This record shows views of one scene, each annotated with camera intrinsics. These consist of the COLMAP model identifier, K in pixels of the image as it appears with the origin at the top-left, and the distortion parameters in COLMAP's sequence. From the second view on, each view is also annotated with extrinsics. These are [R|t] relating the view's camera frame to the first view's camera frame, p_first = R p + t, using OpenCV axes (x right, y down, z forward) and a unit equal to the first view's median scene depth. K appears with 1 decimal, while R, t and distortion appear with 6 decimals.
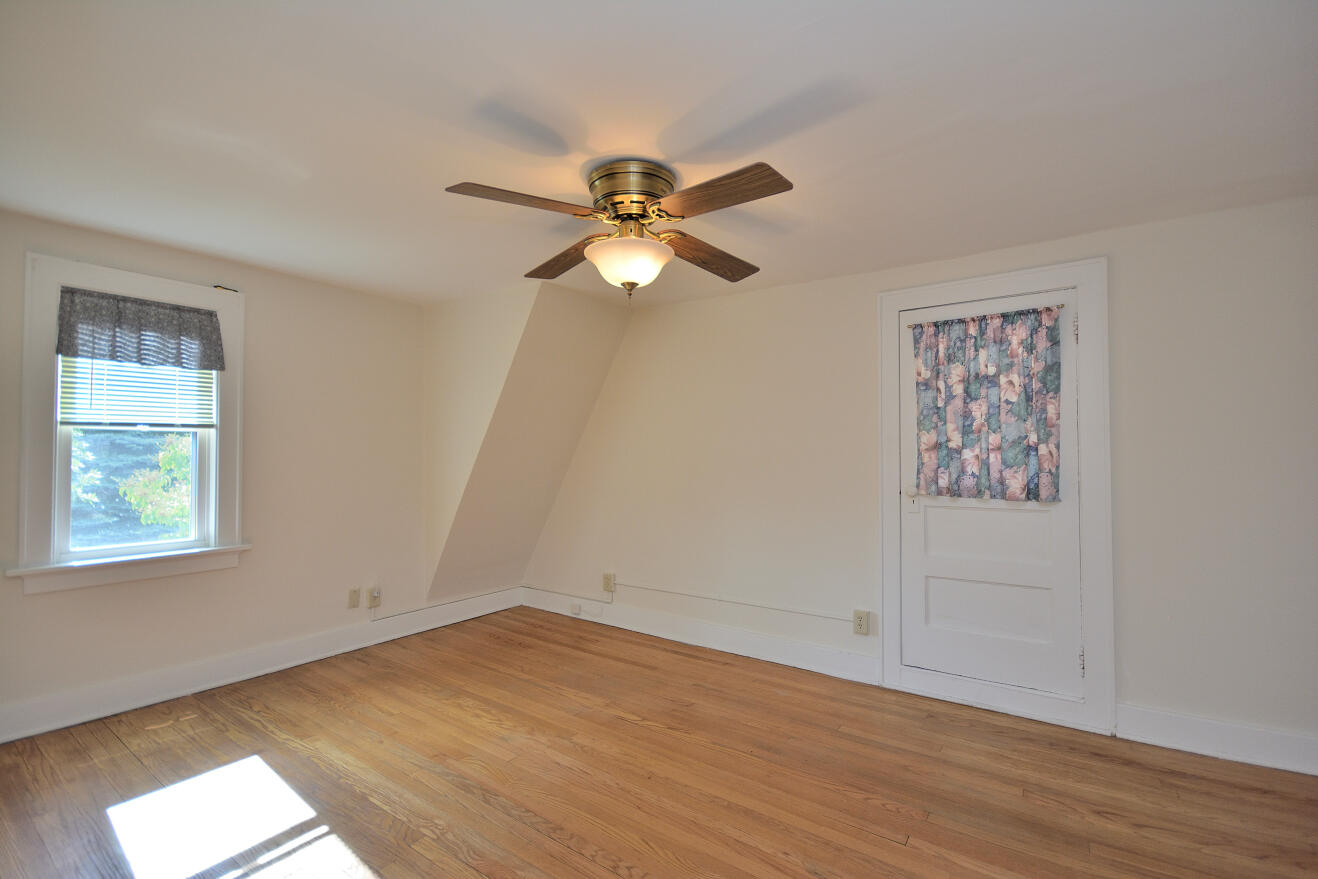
lens RADIAL K [[584.1, 0, 659.5], [0, 584.1, 439.3], [0, 0, 1]] dist [-0.002929, -0.008074]
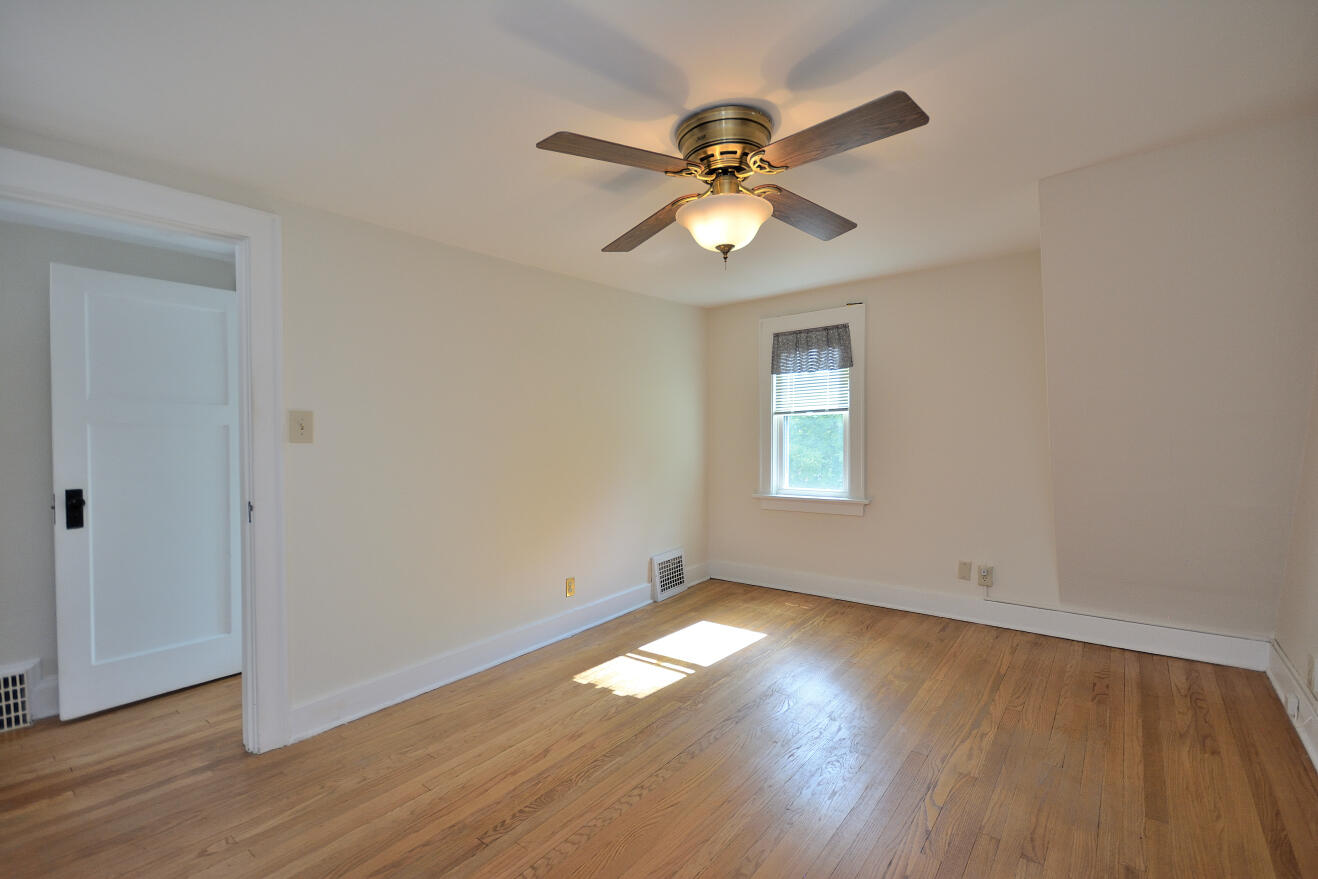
lens RADIAL K [[584.1, 0, 659.4], [0, 584.1, 441.1], [0, 0, 1]] dist [-0.002929, -0.008074]
pose [[-0.079808, 0.010736, -0.996752, 0.637749], [0.041815, 0.999098, 0.007413, 0.023696], [0.995933, -0.041088, -0.080185, 0.688701]]
